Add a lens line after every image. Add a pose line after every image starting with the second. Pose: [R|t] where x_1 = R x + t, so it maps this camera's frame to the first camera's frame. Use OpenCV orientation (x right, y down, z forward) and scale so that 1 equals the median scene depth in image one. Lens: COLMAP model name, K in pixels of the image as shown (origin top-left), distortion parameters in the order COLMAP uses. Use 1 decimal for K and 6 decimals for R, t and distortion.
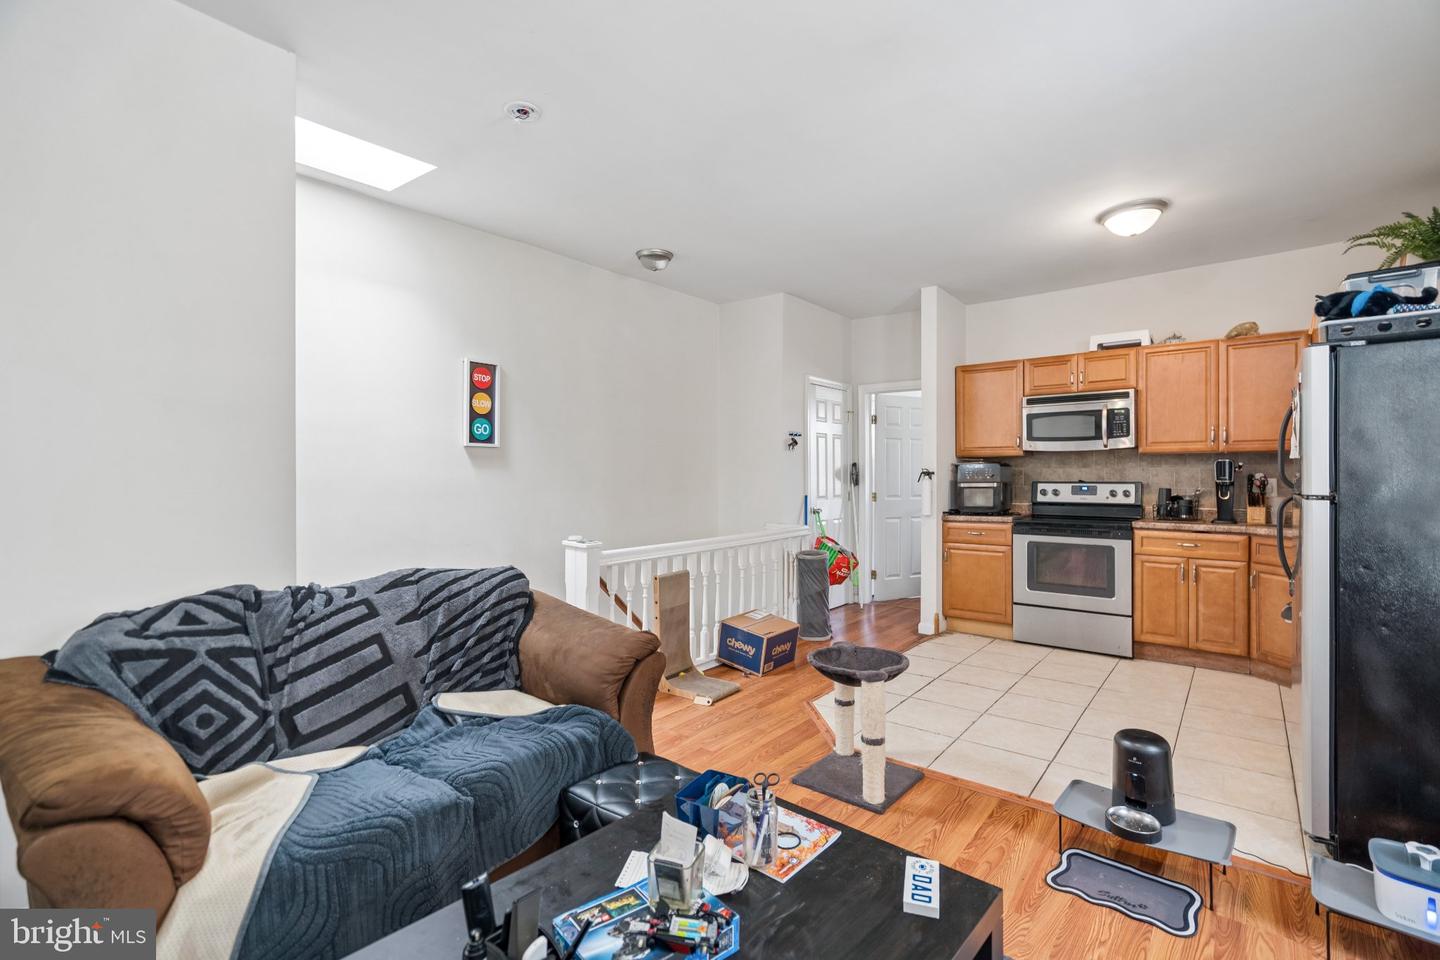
lens RADIAL K [[660.5, 0, 718.3], [0, 660.5, 469.7], [0, 0, 1]] dist [0.000813, 0.000101]
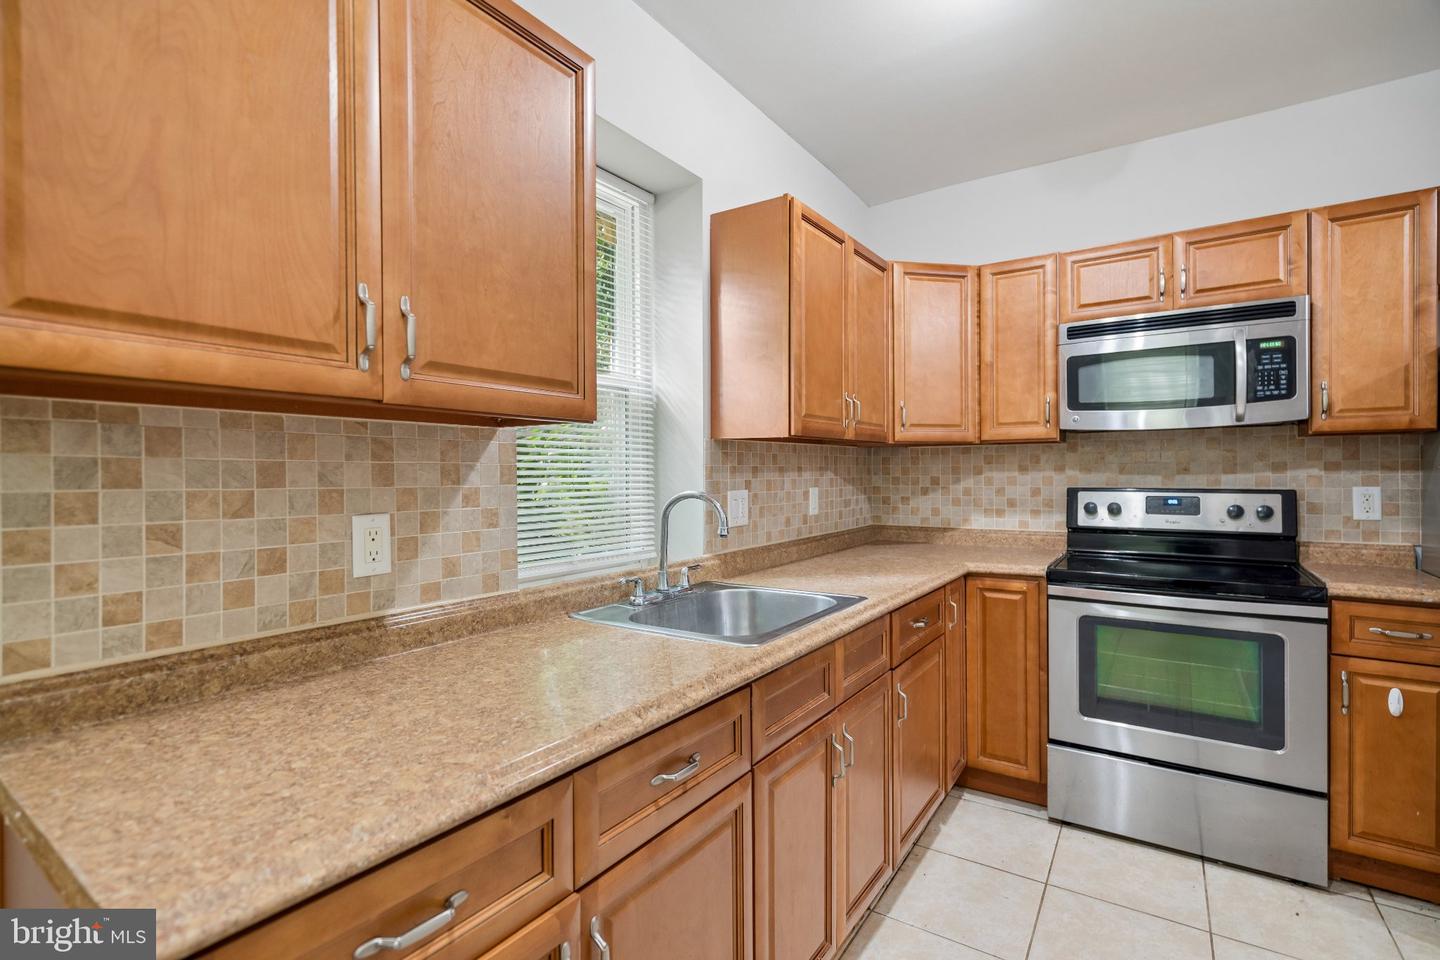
lens RADIAL K [[660.5, 0, 718.3], [0, 660.5, 469.7], [0, 0, 1]] dist [0.000813, 0.000101]
pose [[0.996830, -0.005658, 0.079358, 0.161123], [0.005098, 0.999961, 0.007265, -0.002902], [-0.079396, -0.006838, 0.996820, 0.525015]]
